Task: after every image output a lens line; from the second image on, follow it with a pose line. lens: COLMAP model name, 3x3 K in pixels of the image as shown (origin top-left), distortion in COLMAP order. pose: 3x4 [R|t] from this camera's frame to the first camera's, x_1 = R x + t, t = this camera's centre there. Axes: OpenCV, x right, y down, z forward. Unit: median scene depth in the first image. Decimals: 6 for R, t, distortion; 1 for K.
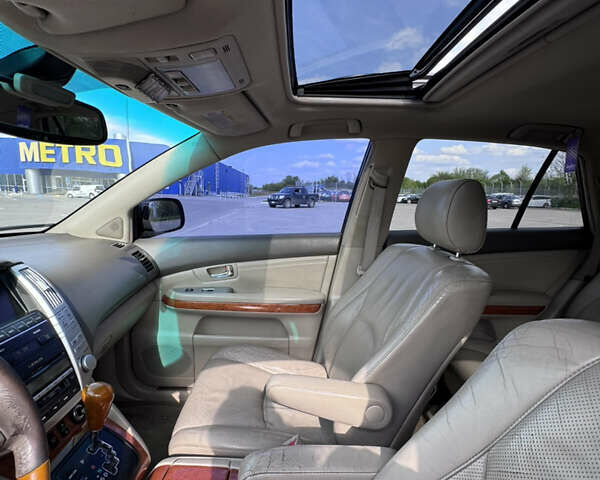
lens RADIAL K [[318.2, 0, 303.2], [0, 318.2, 239.4], [0, 0, 1]] dist [-0.010250, 0.000000]
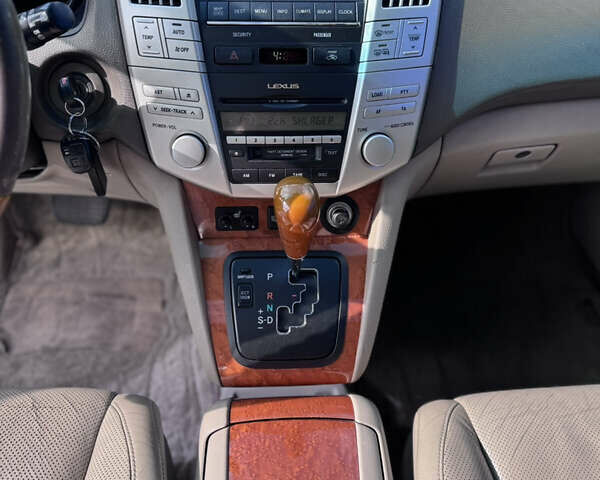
lens RADIAL K [[561.2, 0, 299.0], [0, 561.2, 238.0], [0, 0, 1]] dist [0.183147, -0.385581]
pose [[0.015710, 0.633898, -0.773257, 0.038544], [-0.163849, 0.764530, 0.623416, -0.013535], [0.986360, 0.116903, 0.115874, 0.418963]]
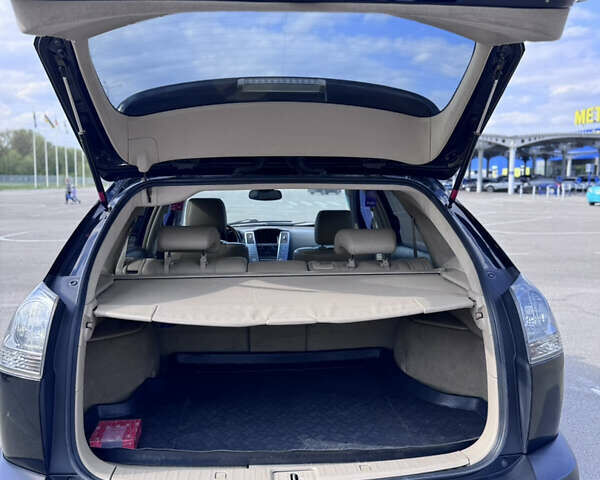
lens RADIAL K [[561.2, 0, 299.0], [0, 561.2, 238.0], [0, 0, 1]] dist [0.183147, -0.385581]
pose [[0.047540, 0.076807, -0.995912, 2.887544], [-0.136289, 0.988214, 0.069707, -0.163963], [0.989528, 0.132418, 0.057447, 0.425096]]
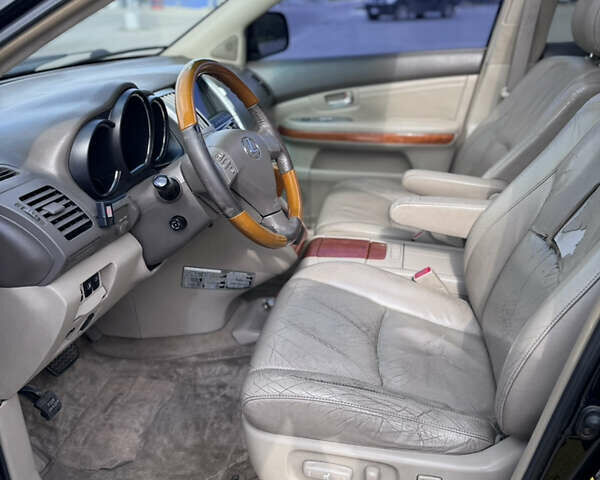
lens RADIAL K [[561.2, 0, 299.0], [0, 561.2, 238.0], [0, 0, 1]] dist [0.183147, -0.385581]
pose [[0.976797, 0.037066, -0.210937, -0.019254], [0.018665, 0.966430, 0.256253, 0.070241], [0.213354, -0.254244, 0.943313, -0.620813]]
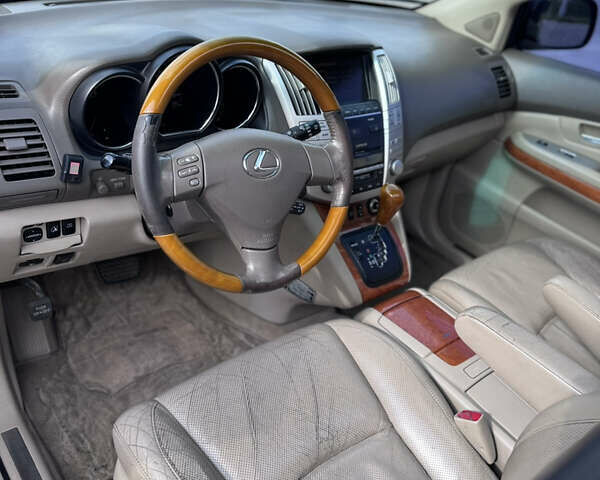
lens RADIAL K [[561.2, 0, 299.0], [0, 561.2, 238.0], [0, 0, 1]] dist [0.183147, -0.385581]
pose [[0.609794, 0.478690, -0.631671, 0.206148], [-0.248763, 0.872324, 0.420913, -0.053500], [0.752508, -0.099534, 0.651018, -0.236639]]
